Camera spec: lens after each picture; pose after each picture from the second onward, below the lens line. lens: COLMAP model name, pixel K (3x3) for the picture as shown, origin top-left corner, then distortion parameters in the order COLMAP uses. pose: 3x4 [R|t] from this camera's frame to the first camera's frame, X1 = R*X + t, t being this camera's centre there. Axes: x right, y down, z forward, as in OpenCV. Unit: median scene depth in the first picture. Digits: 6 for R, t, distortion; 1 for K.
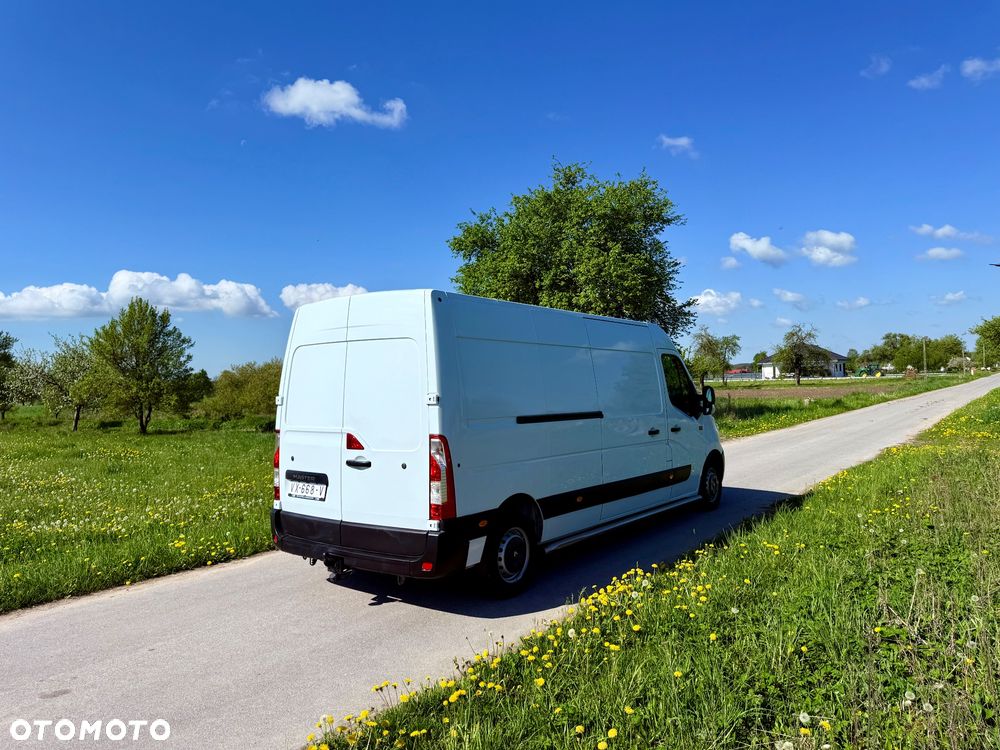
lens RADIAL K [[700.4, 0, 500.3], [0, 700.4, 372.2], [0, 0, 1]] dist [0.052705, -0.065060]
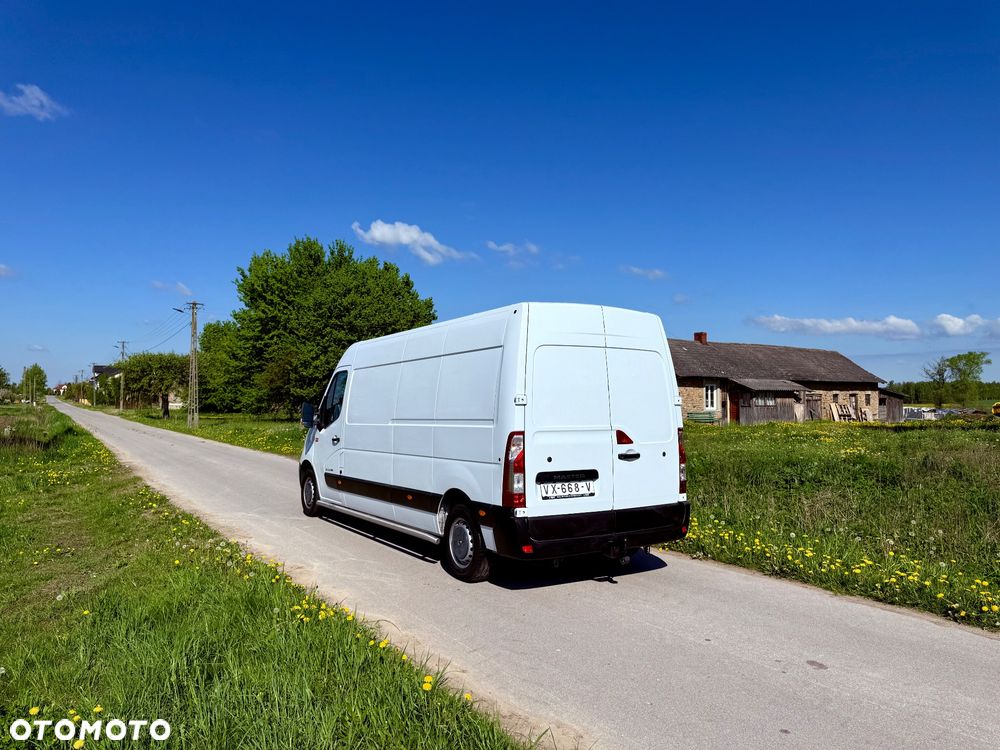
lens RADIAL K [[700.4, 0, 503.0], [0, 700.4, 367.7], [0, 0, 1]] dist [0.052705, -0.065060]
pose [[0.336928, 0.075464, 0.938501, -1.136952], [-0.025522, 0.997149, -0.071017, 0.061676], [-0.941184, -0.000025, 0.337894, 0.678501]]
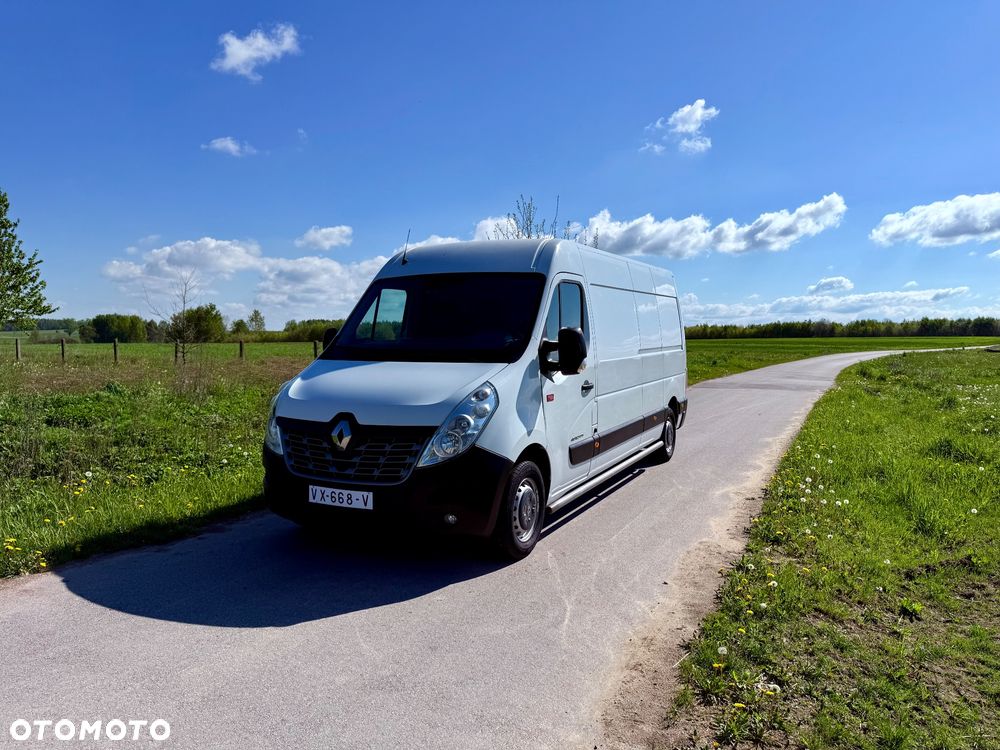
lens RADIAL K [[700.4, 0, 506.0], [0, 700.4, 366.0], [0, 0, 1]] dist [0.052705, -0.065060]
pose [[-0.978981, 0.030039, -0.201729, 0.362473], [0.025083, 0.999318, 0.027081, 0.057970], [0.202405, 0.021452, -0.979067, 2.343170]]
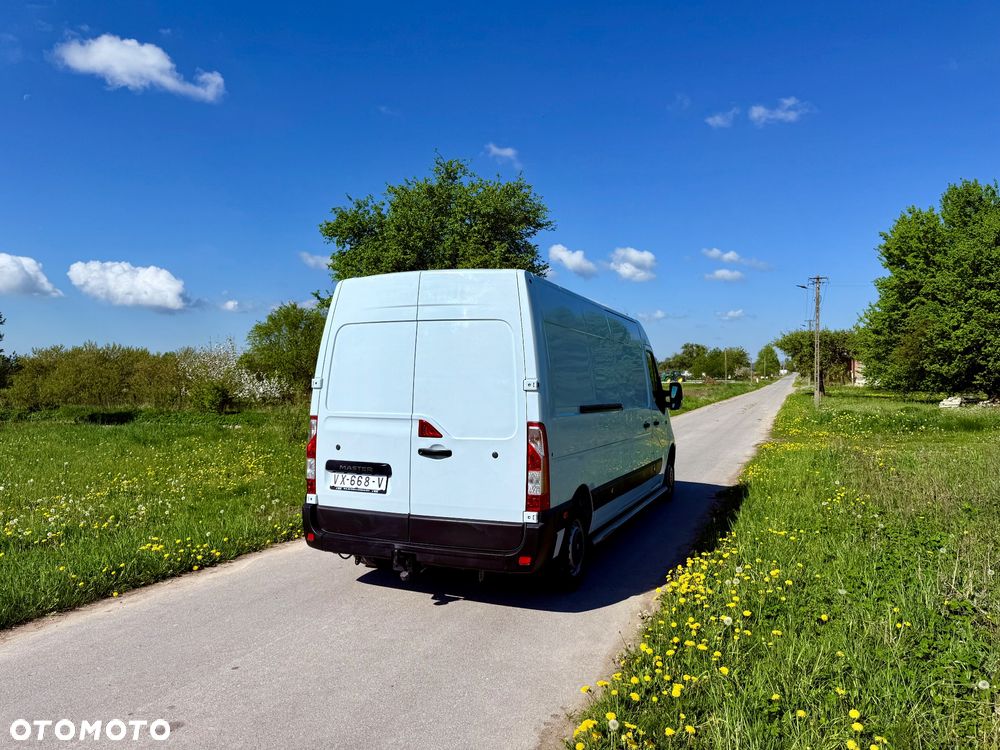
lens RADIAL K [[700.4, 0, 498.9], [0, 700.4, 367.8], [0, 0, 1]] dist [0.052705, -0.065060]
pose [[0.969133, 0.033149, 0.244301, -0.294325], [-0.032461, 0.999450, -0.006842, 0.018216], [-0.244393, -0.001299, 0.969675, 0.067942]]
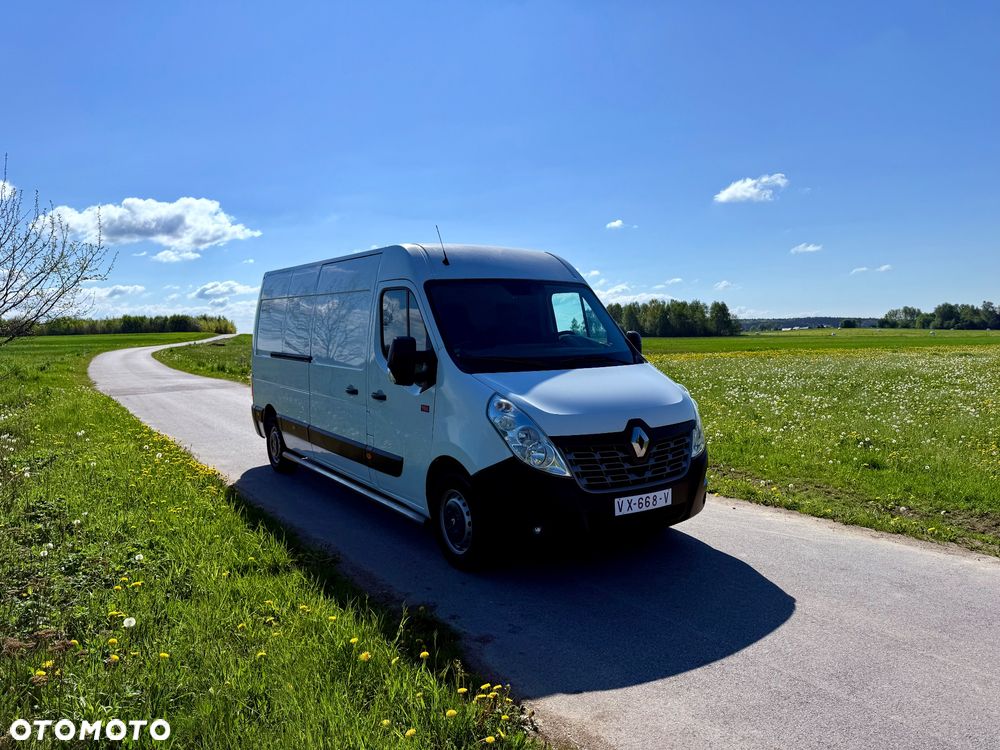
lens RADIAL K [[700.4, 0, 498.7], [0, 700.4, 375.9], [0, 0, 1]] dist [0.052705, -0.065060]
pose [[-0.321684, 0.093289, -0.942240, 1.106018], [0.043007, 0.995547, 0.083885, 0.009755], [0.945870, -0.013539, -0.324264, 1.708010]]
